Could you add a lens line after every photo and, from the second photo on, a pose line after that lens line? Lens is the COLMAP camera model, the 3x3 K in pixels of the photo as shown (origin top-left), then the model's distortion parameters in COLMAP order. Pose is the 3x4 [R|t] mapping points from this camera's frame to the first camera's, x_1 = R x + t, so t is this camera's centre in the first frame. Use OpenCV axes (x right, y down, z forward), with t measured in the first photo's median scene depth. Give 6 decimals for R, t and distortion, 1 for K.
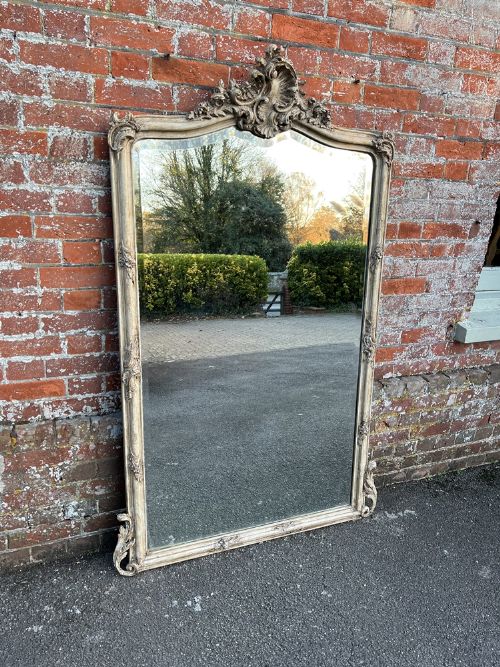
lens RADIAL K [[485.3, 0, 245.3], [0, 485.3, 335.5], [0, 0, 1]] dist [0.032331, -0.038951]
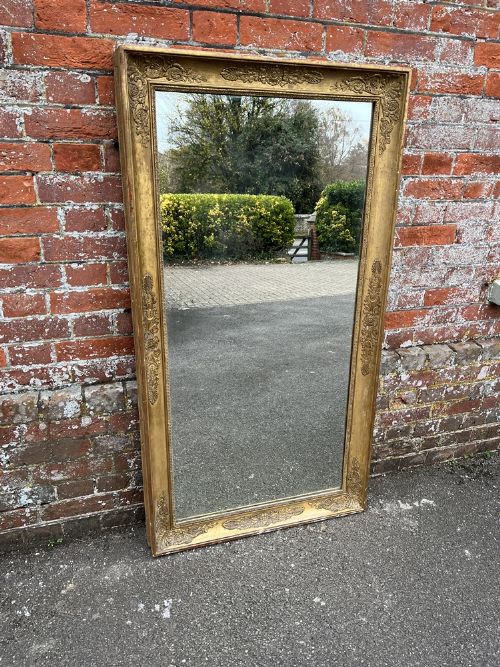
lens RADIAL K [[485.3, 0, 254.5], [0, 485.3, 333.5], [0, 0, 1]] dist [0.032331, -0.038951]
pose [[0.998440, 0.009760, -0.054978, 0.085728], [-0.005280, 0.996696, 0.081056, -0.002590], [0.055587, -0.080639, 0.995192, 0.167561]]
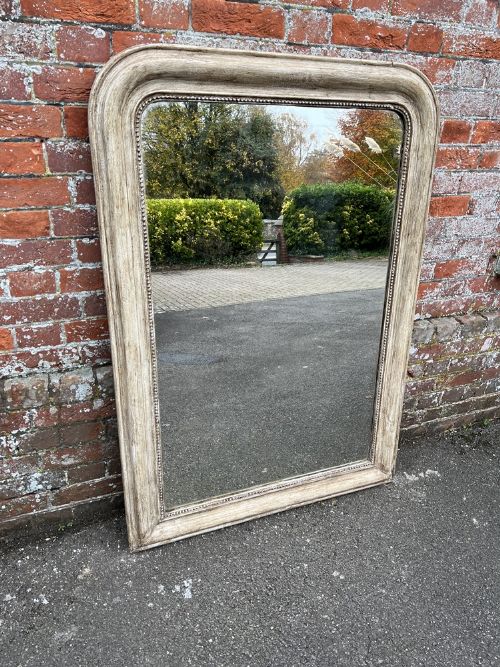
lens RADIAL K [[485.3, 0, 245.4], [0, 485.3, 332.0], [0, 0, 1]] dist [0.032331, -0.038951]
pose [[0.999997, -0.002200, 0.000692, 0.003185], [0.002081, 0.989997, 0.141075, -0.012069], [-0.000996, -0.141073, 0.989999, 0.191712]]
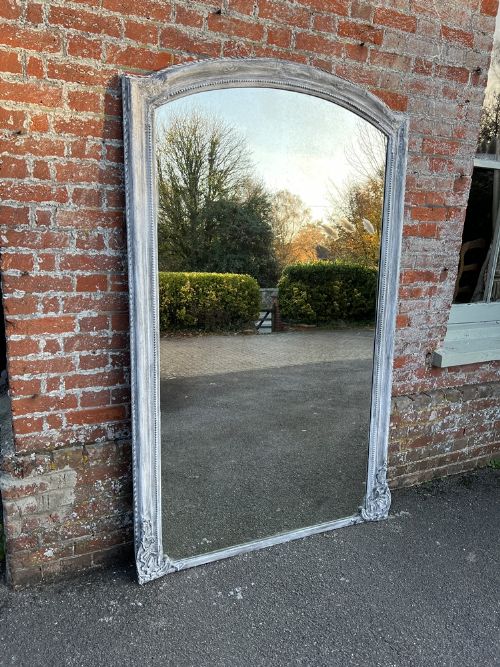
lens RADIAL K [[485.3, 0, 243.9], [0, 485.3, 332.3], [0, 0, 1]] dist [0.032331, -0.038951]
pose [[0.997621, -0.024886, 0.064281, -0.126709], [0.029986, 0.996373, -0.079634, 0.011836], [-0.062066, 0.081372, 0.994749, -0.199895]]
